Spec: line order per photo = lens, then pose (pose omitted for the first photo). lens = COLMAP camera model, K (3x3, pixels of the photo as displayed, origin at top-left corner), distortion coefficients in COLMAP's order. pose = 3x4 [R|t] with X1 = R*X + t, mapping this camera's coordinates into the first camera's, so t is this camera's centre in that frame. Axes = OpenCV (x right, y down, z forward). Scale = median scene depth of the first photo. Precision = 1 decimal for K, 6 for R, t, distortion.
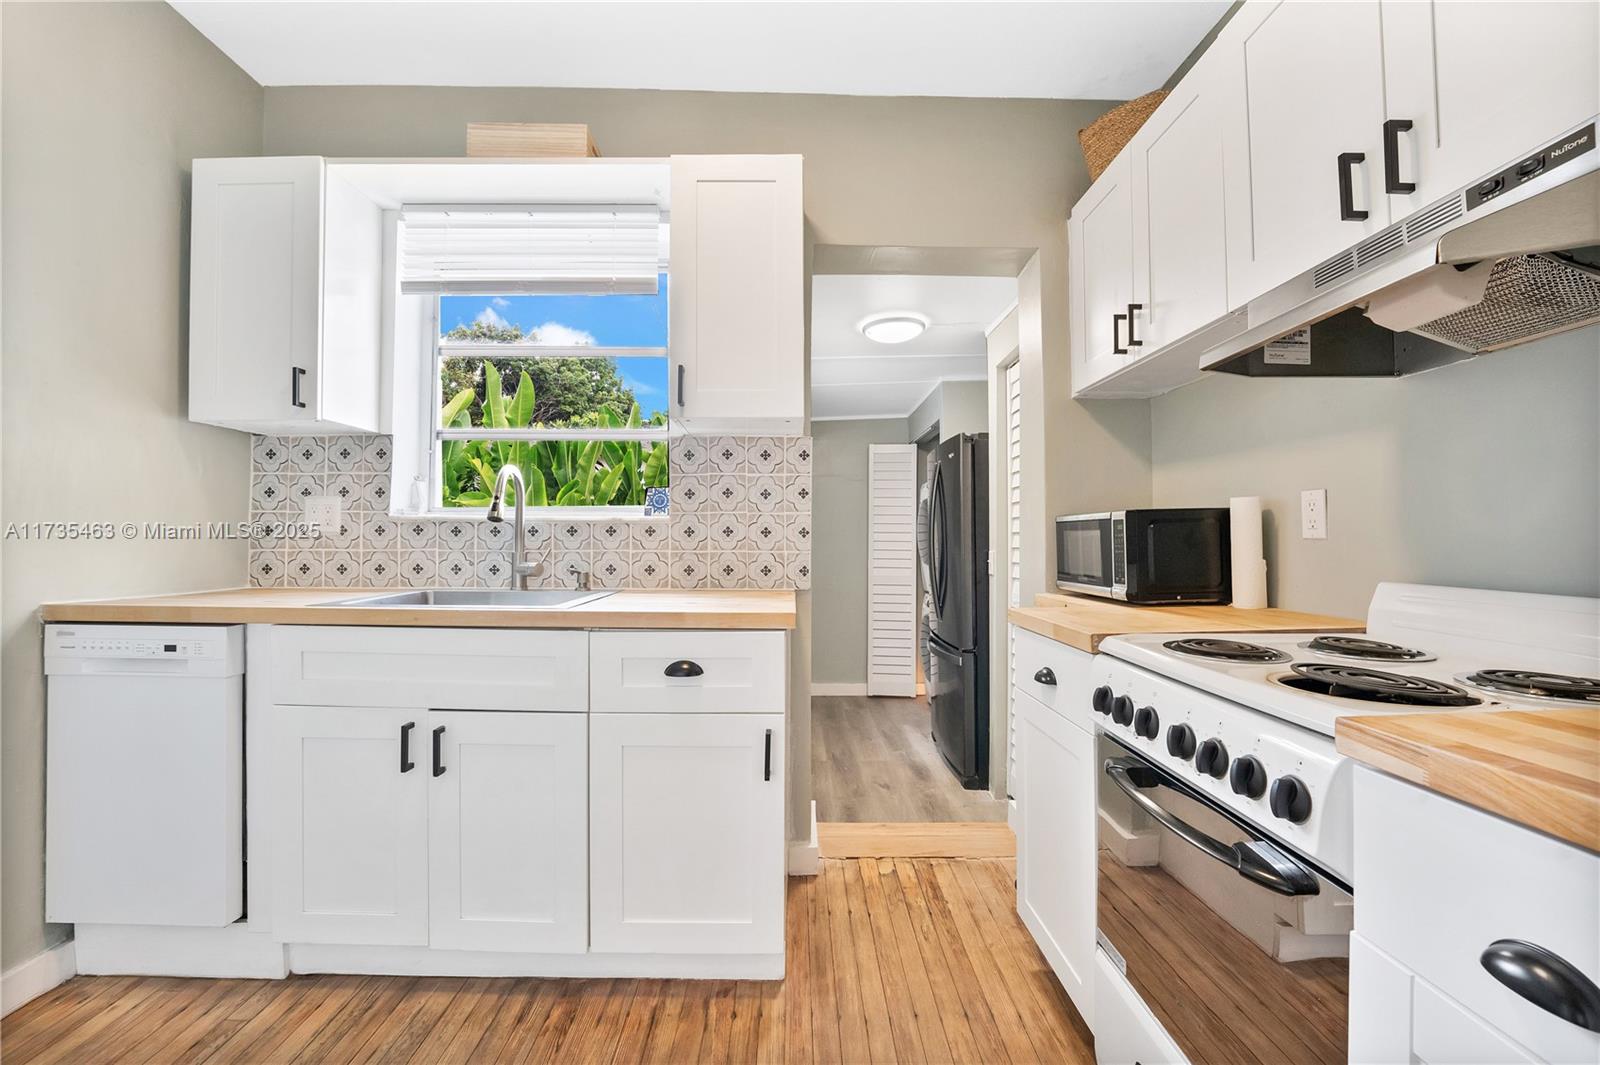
lens RADIAL K [[661.9, 0, 800.5], [0, 661.9, 534.5], [0, 0, 1]] dist [-0.021109, -0.000417]
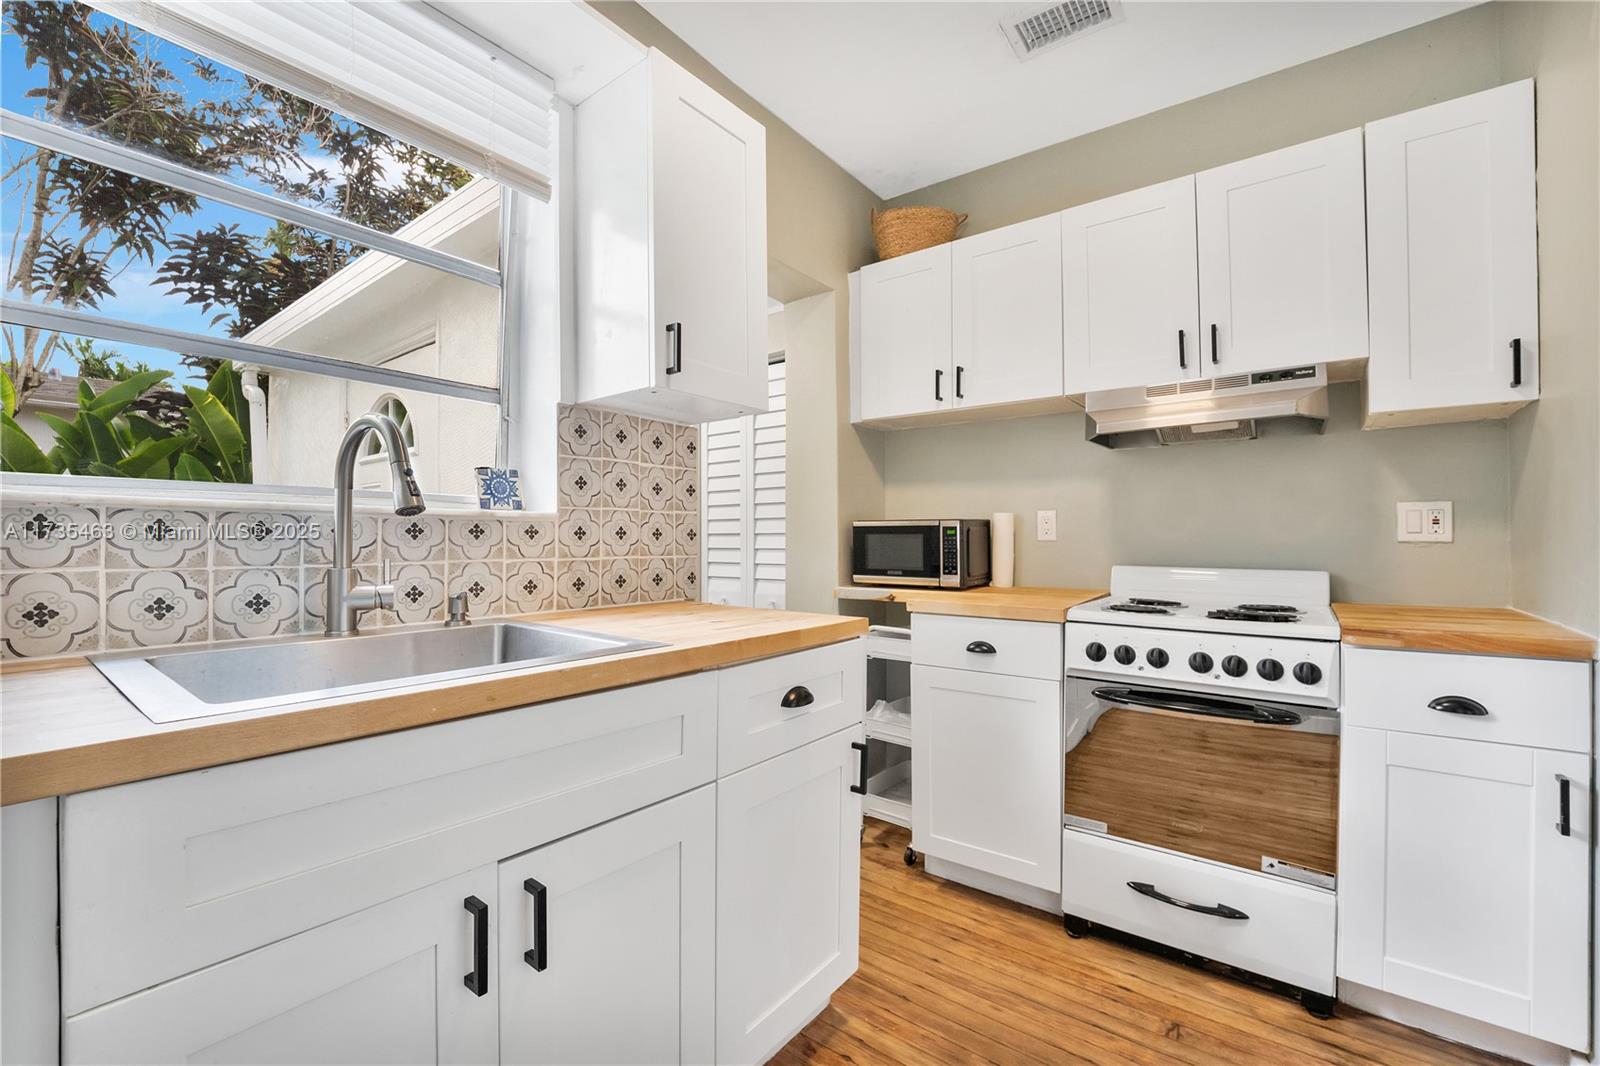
lens RADIAL K [[661.9, 0, 800.5], [0, 661.9, 535.0], [0, 0, 1]] dist [-0.021109, -0.000417]
pose [[0.614130, 0.002717, 0.789200, -0.608895], [-0.005755, 0.999983, 0.001035, -0.004127], [-0.789184, -0.005177, 0.614135, 0.339531]]
